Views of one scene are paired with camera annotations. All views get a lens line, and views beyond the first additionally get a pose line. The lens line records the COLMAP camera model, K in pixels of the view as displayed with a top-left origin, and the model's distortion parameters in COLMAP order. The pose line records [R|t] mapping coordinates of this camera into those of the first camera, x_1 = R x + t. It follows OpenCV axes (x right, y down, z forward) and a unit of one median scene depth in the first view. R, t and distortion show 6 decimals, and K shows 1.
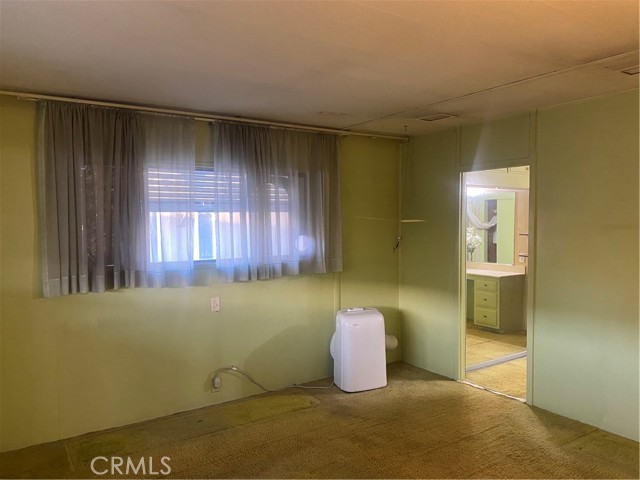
lens RADIAL K [[481.6, 0, 320.6], [0, 481.6, 238.0], [0, 0, 1]] dist [0.030705, -0.054802]
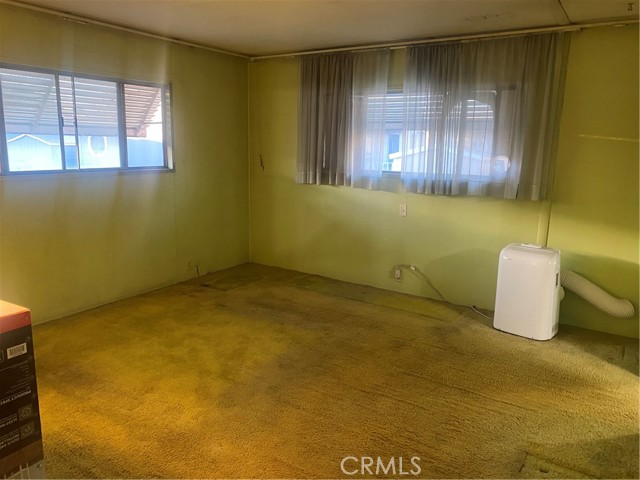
lens RADIAL K [[481.6, 0, 321.9], [0, 481.6, 240.8], [0, 0, 1]] dist [0.030705, -0.054802]
pose [[0.395277, 0.205217, -0.895345, 0.781826], [-0.057371, 0.978337, 0.198911, -0.012693], [0.916769, -0.027258, 0.398487, 0.348875]]
